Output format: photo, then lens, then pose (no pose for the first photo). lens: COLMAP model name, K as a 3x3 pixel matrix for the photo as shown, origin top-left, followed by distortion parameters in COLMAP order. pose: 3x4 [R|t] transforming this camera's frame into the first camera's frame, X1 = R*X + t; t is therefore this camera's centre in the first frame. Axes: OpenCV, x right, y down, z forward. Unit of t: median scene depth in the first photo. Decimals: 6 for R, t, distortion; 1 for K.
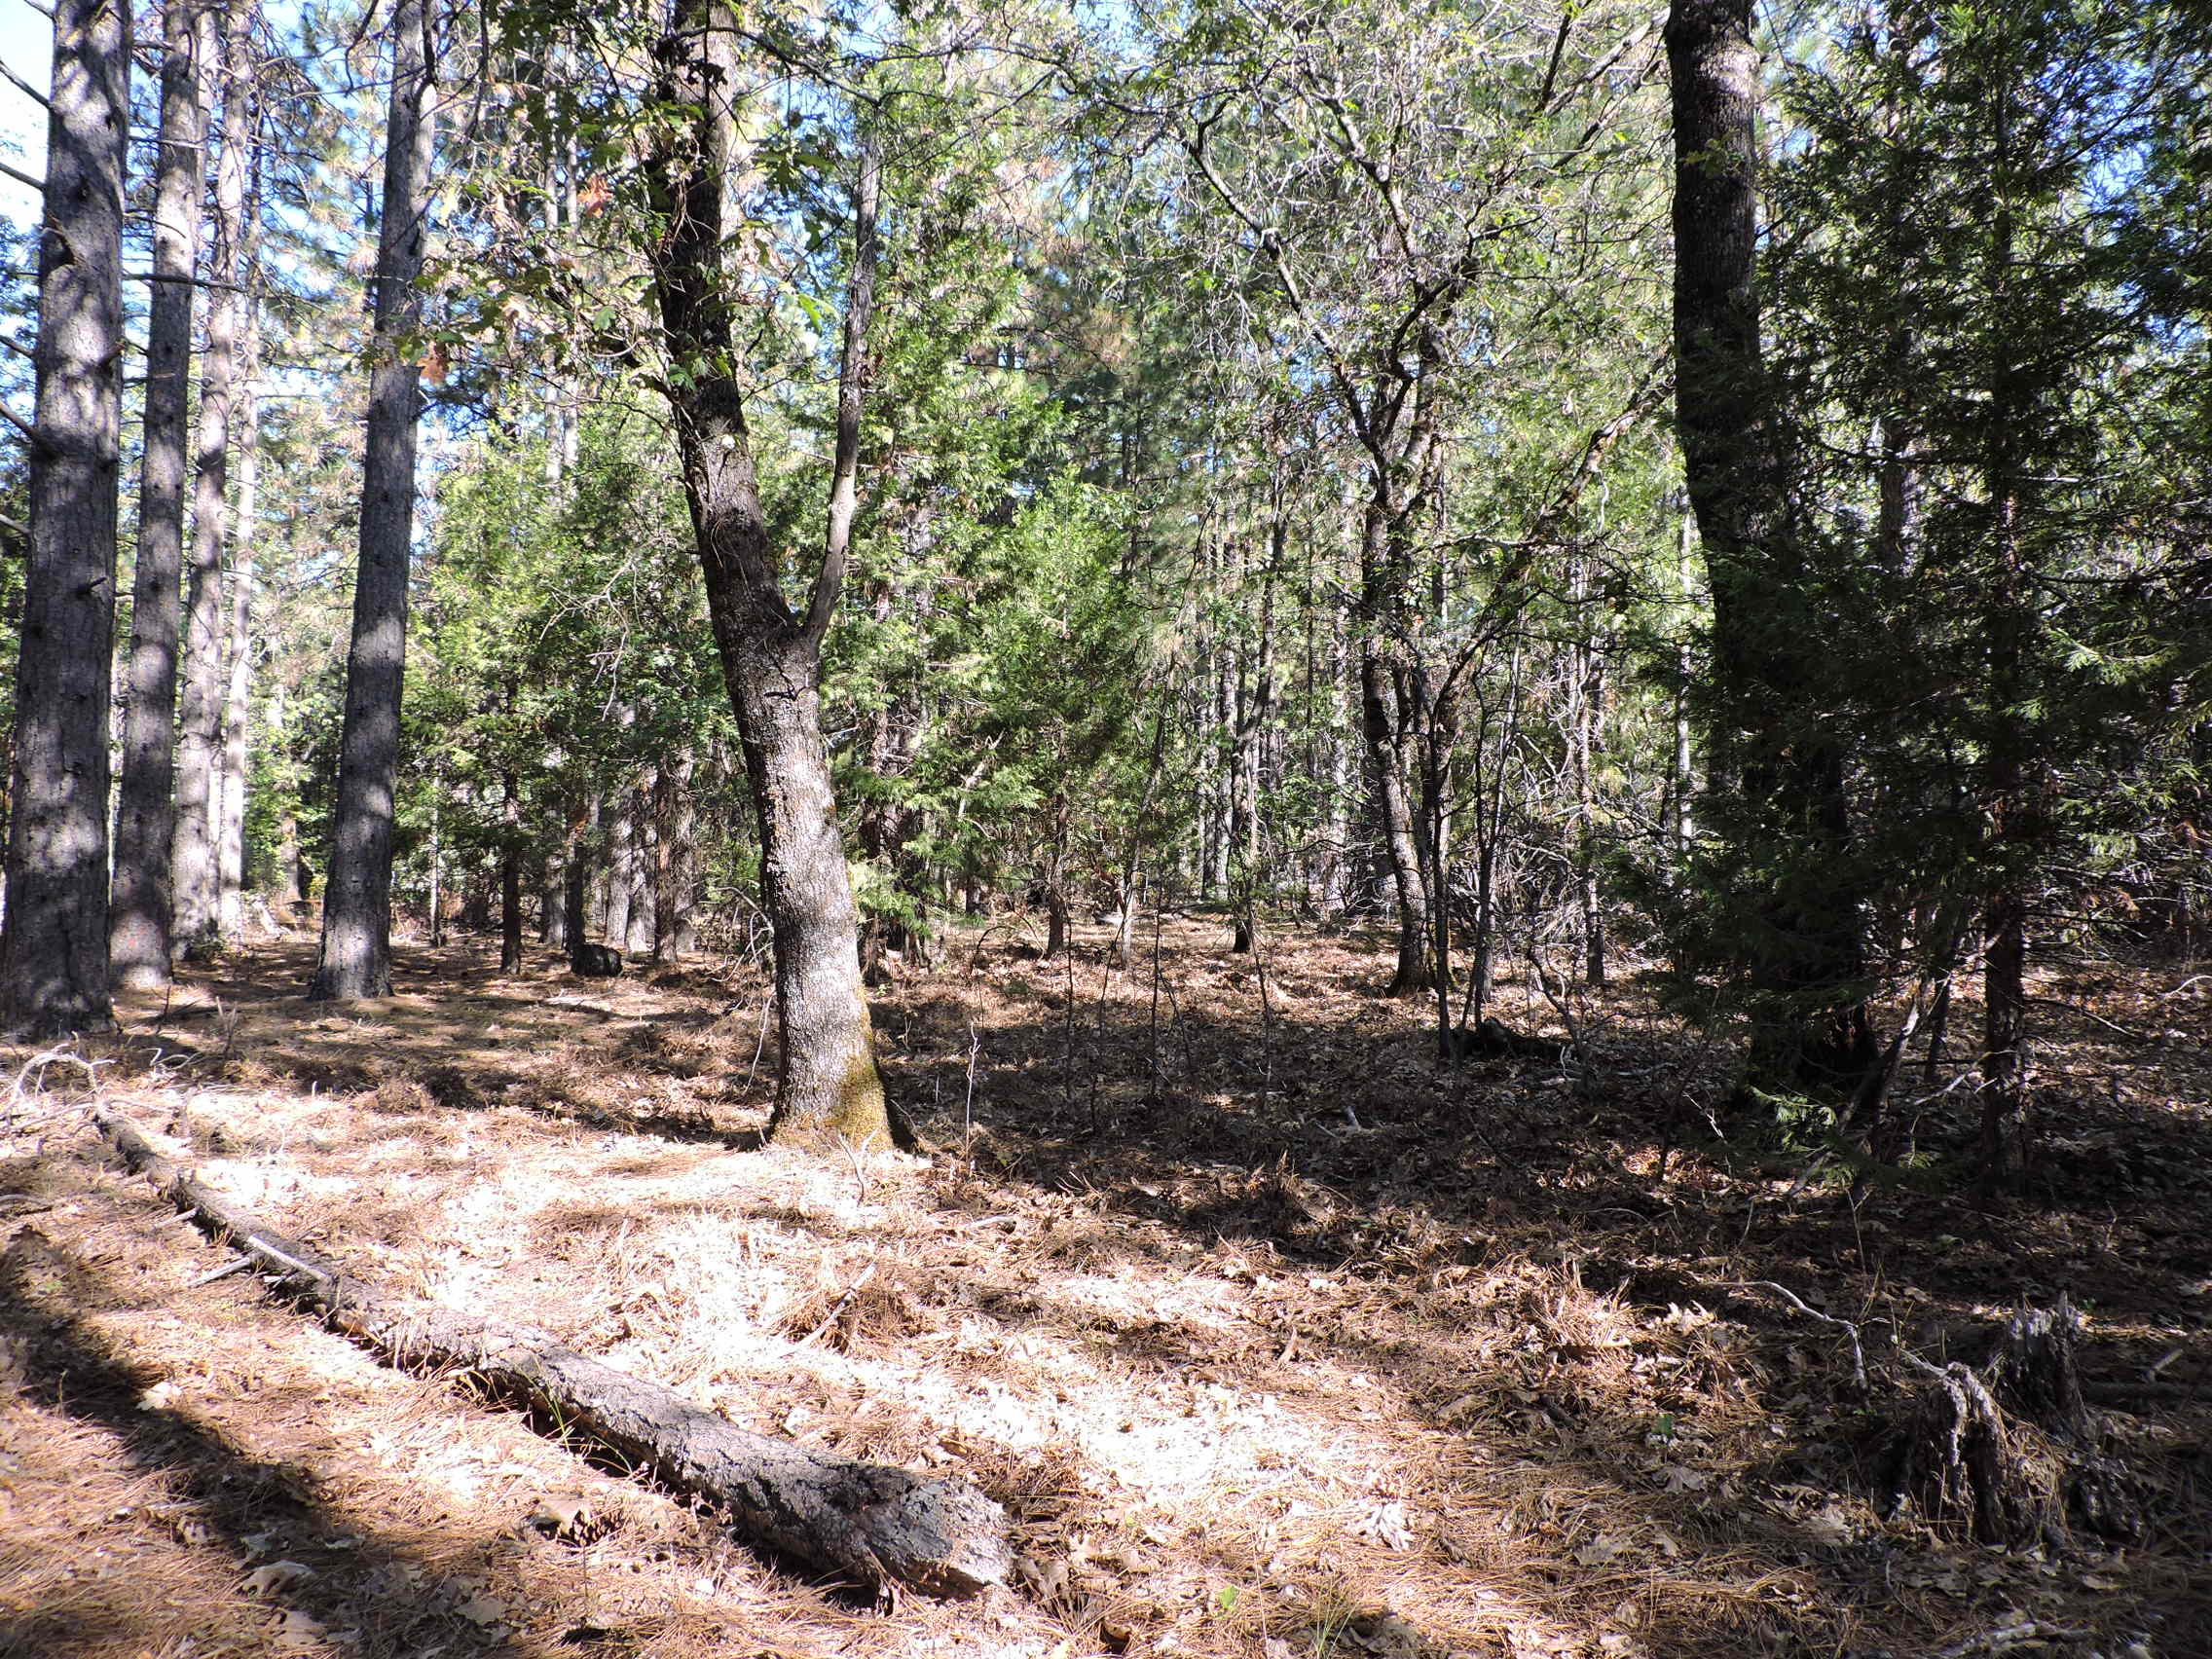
lens RADIAL K [[1580.6, 0, 1108.4], [0, 1580.6, 836.2], [0, 0, 1]] dist [-0.020796, 0.004429]
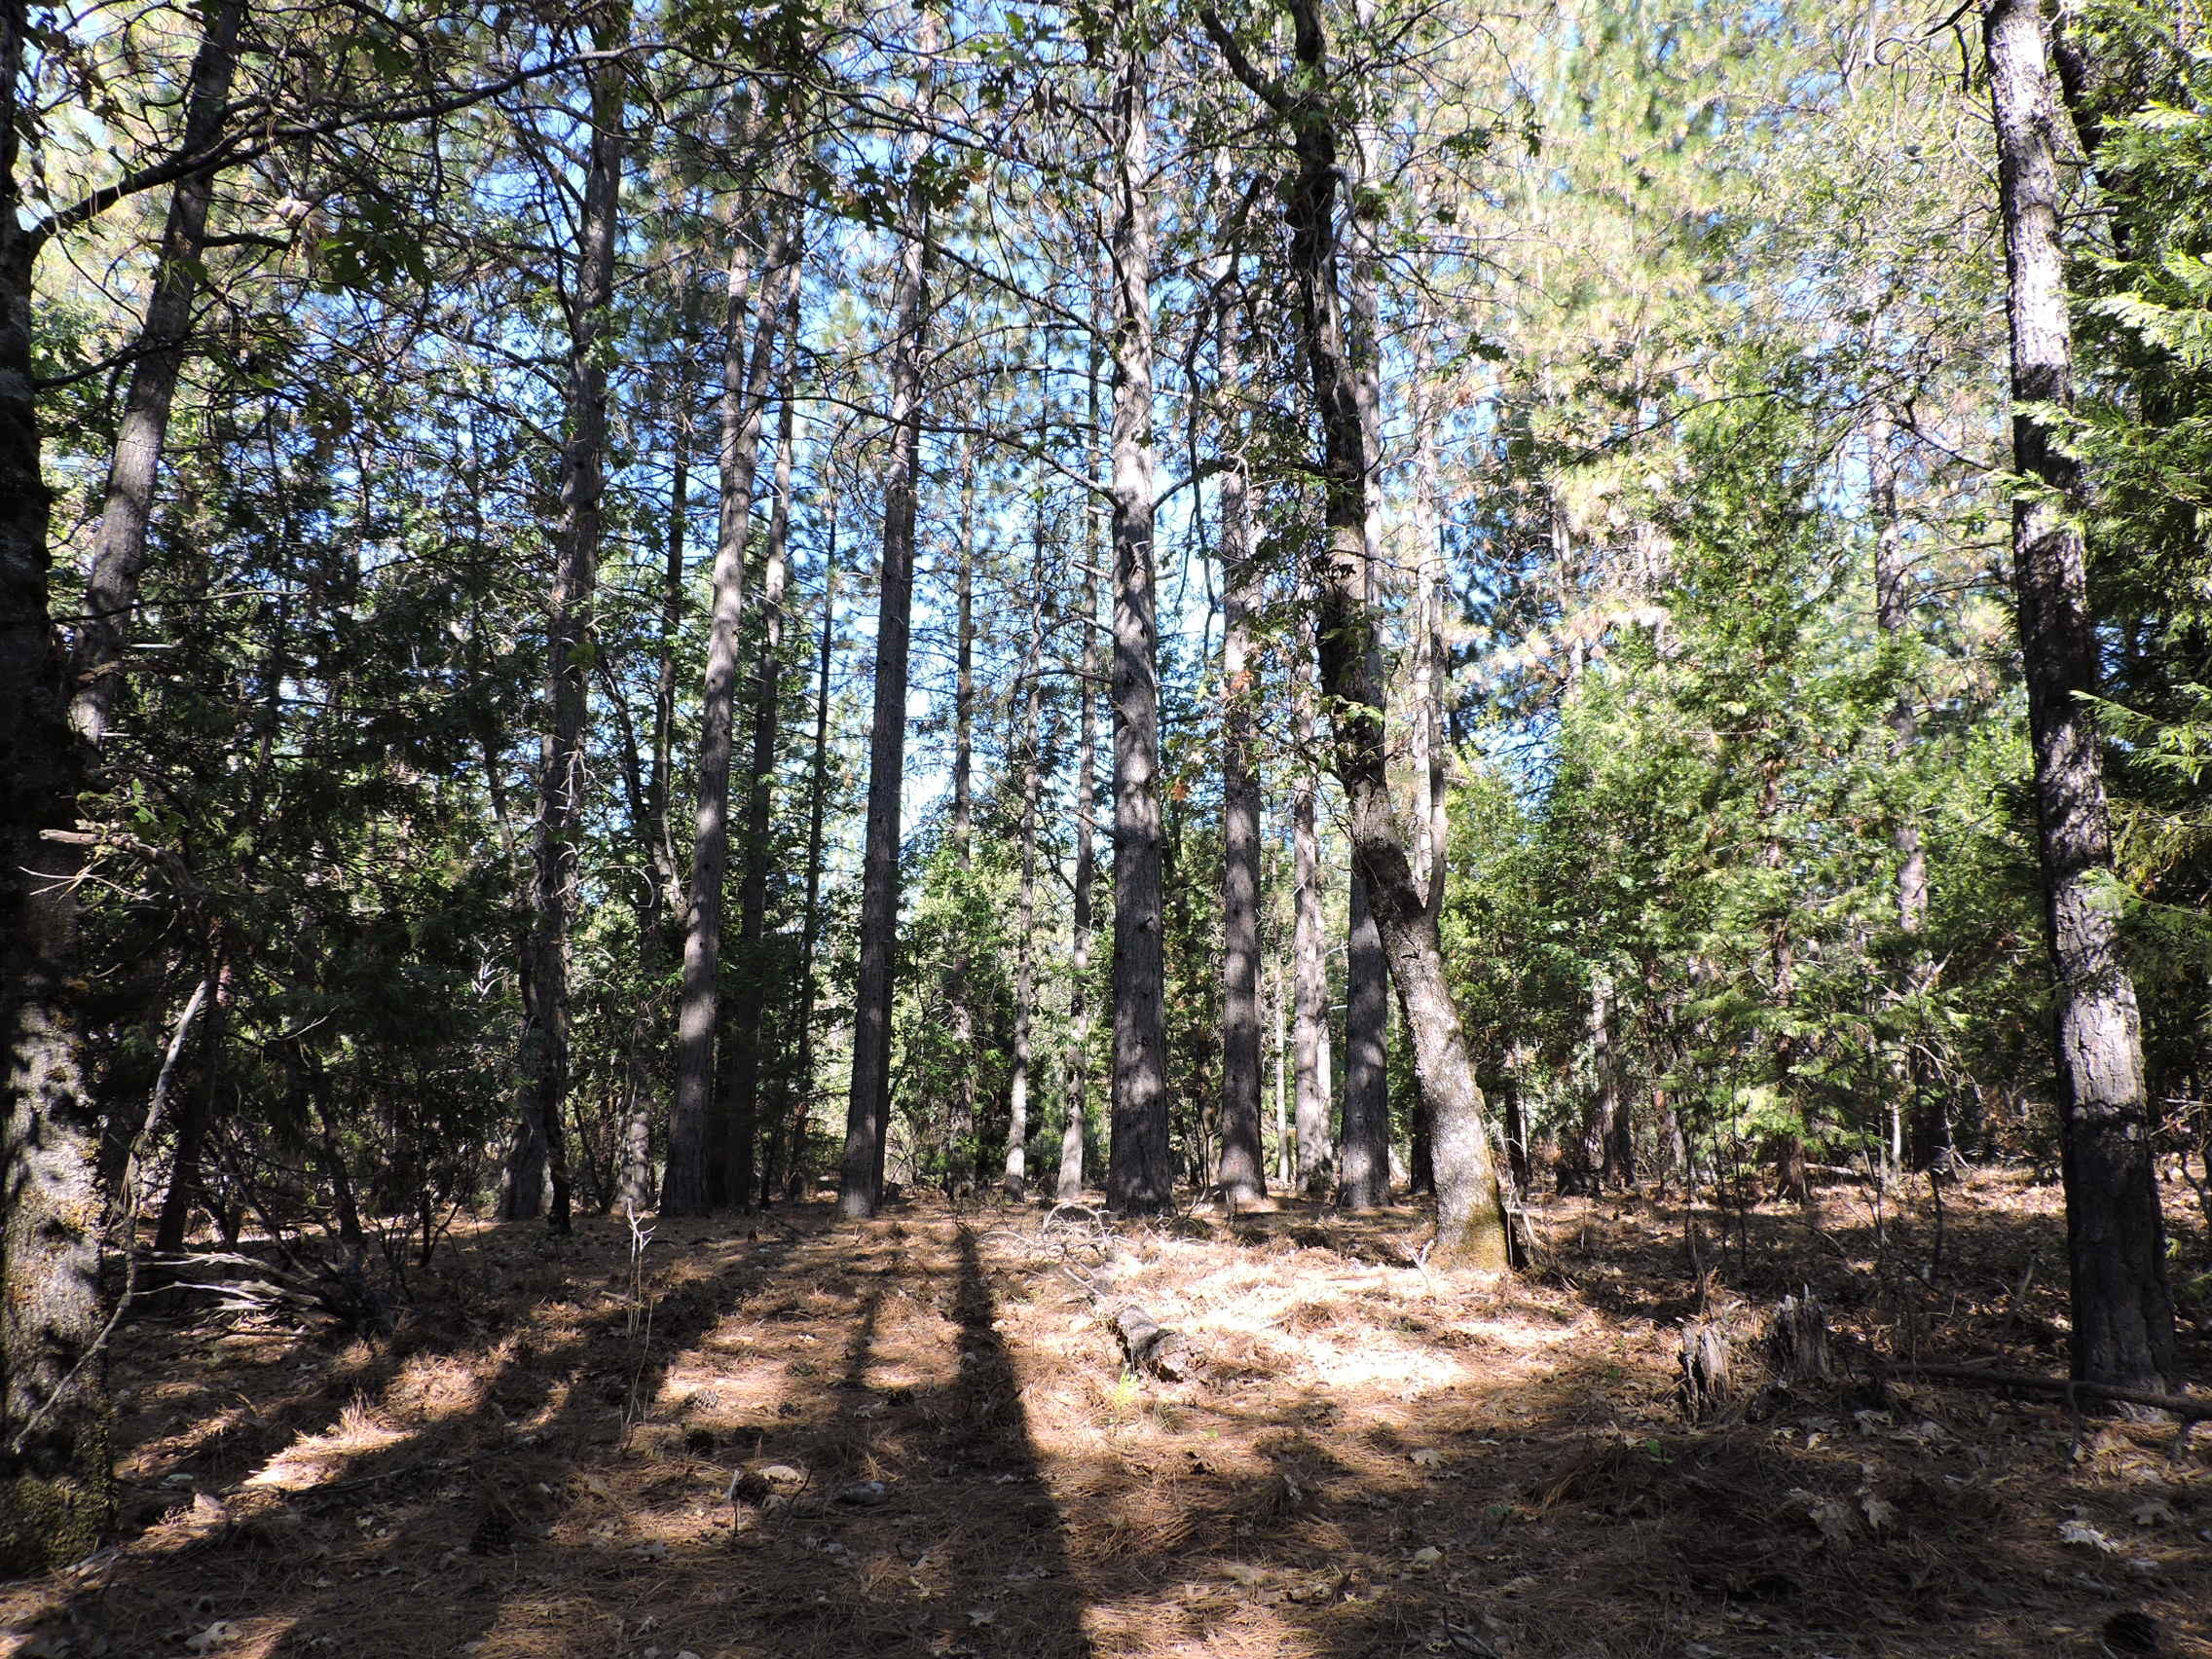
lens RADIAL K [[1580.6, 0, 1108.4], [0, 1580.6, 836.2], [0, 0, 1]] dist [-0.020796, 0.004429]
pose [[0.744417, -0.146752, -0.651389, 0.363914], [0.038204, 0.983312, -0.177872, 0.034976], [0.666622, 0.107526, 0.737600, -0.198121]]
